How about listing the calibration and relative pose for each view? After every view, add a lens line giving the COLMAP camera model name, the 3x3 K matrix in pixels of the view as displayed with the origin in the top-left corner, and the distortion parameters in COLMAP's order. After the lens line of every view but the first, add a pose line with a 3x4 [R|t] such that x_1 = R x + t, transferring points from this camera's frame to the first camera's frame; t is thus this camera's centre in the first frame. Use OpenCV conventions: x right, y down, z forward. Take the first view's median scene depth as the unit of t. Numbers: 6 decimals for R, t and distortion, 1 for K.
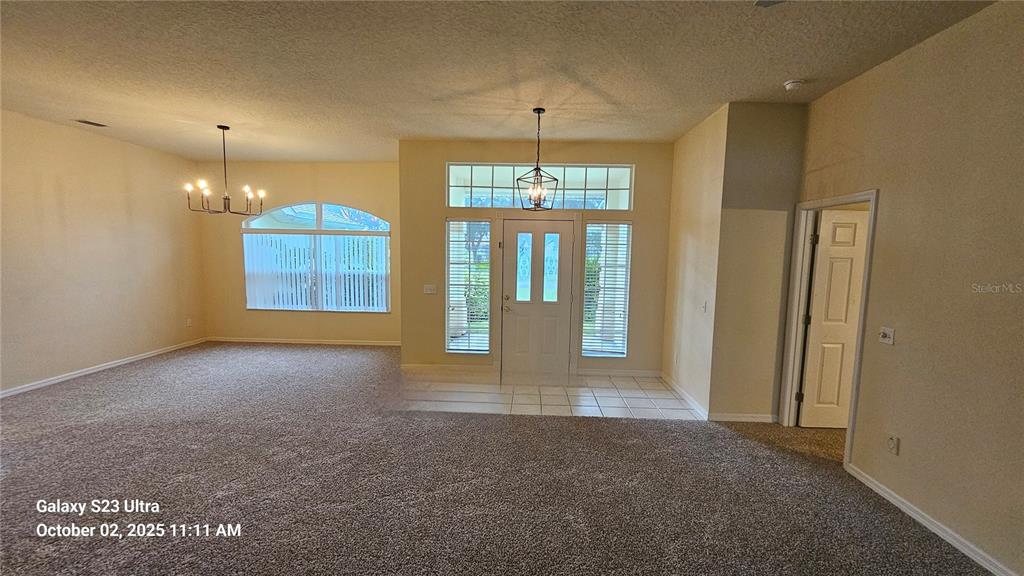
lens RADIAL K [[418.8, 0, 513.1], [0, 418.8, 293.8], [0, 0, 1]] dist [0.006132, -0.002578]
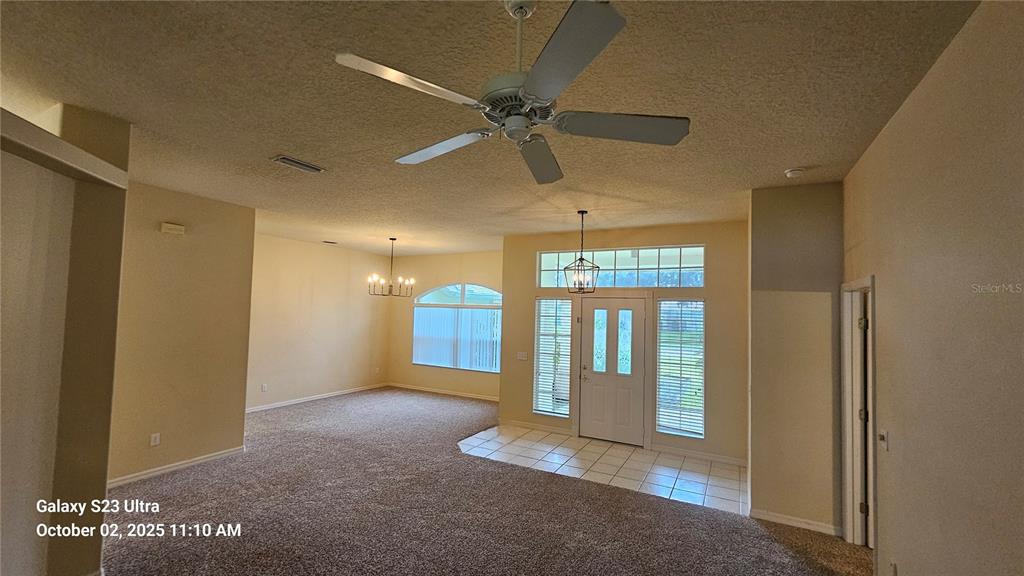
lens RADIAL K [[418.8, 0, 513.2], [0, 418.8, 290.8], [0, 0, 1]] dist [0.006132, -0.002578]
pose [[0.897846, -0.015120, -0.440050, 0.315746], [-0.055573, 0.987526, -0.147320, -0.017841], [0.436788, 0.156726, 0.885806, -0.094437]]
